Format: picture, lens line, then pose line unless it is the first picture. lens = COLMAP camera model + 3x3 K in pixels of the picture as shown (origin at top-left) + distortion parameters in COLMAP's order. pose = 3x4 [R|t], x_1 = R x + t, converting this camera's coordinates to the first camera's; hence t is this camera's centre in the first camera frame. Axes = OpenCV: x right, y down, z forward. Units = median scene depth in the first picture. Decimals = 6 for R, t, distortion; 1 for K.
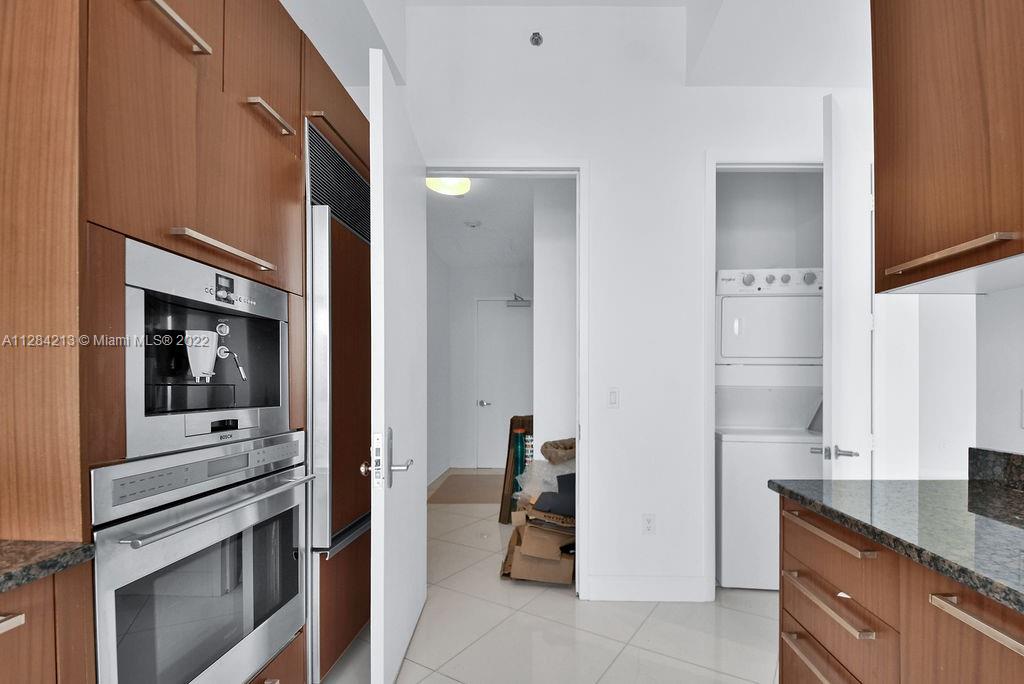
lens RADIAL K [[461.9, 0, 545.5], [0, 461.9, 386.2], [0, 0, 1]] dist [0.005302, -0.014431]
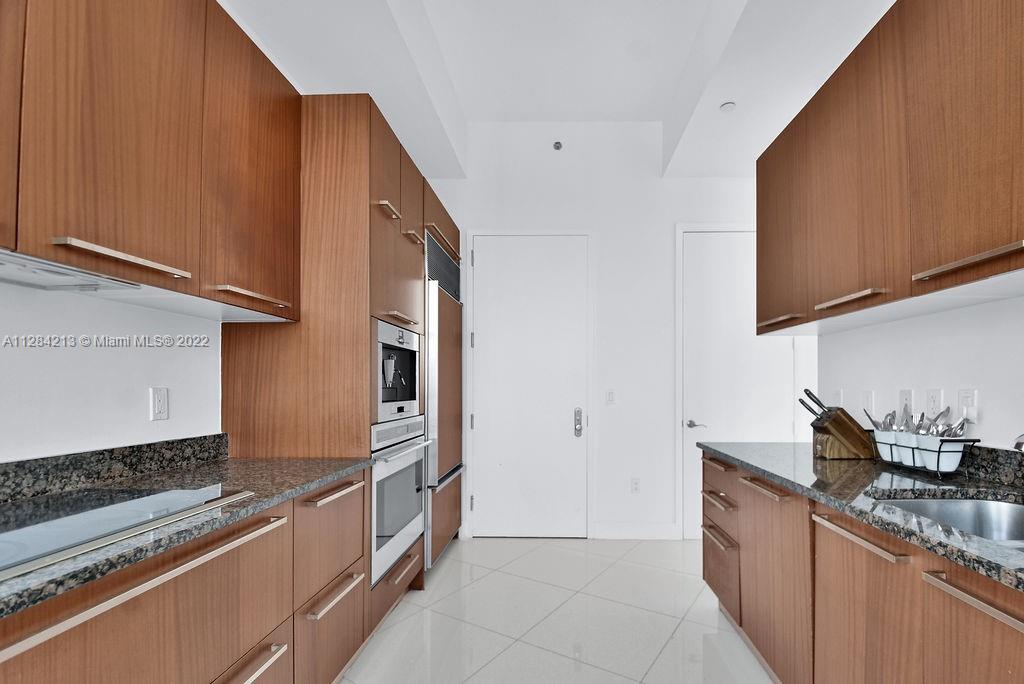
lens RADIAL K [[461.9, 0, 544.9], [0, 461.9, 385.2], [0, 0, 1]] dist [0.005302, -0.014431]
pose [[0.999783, -0.001144, -0.020796, -0.058742], [0.000996, 0.999974, -0.007109, -0.000441], [0.020804, 0.007087, 0.999758, -0.820189]]
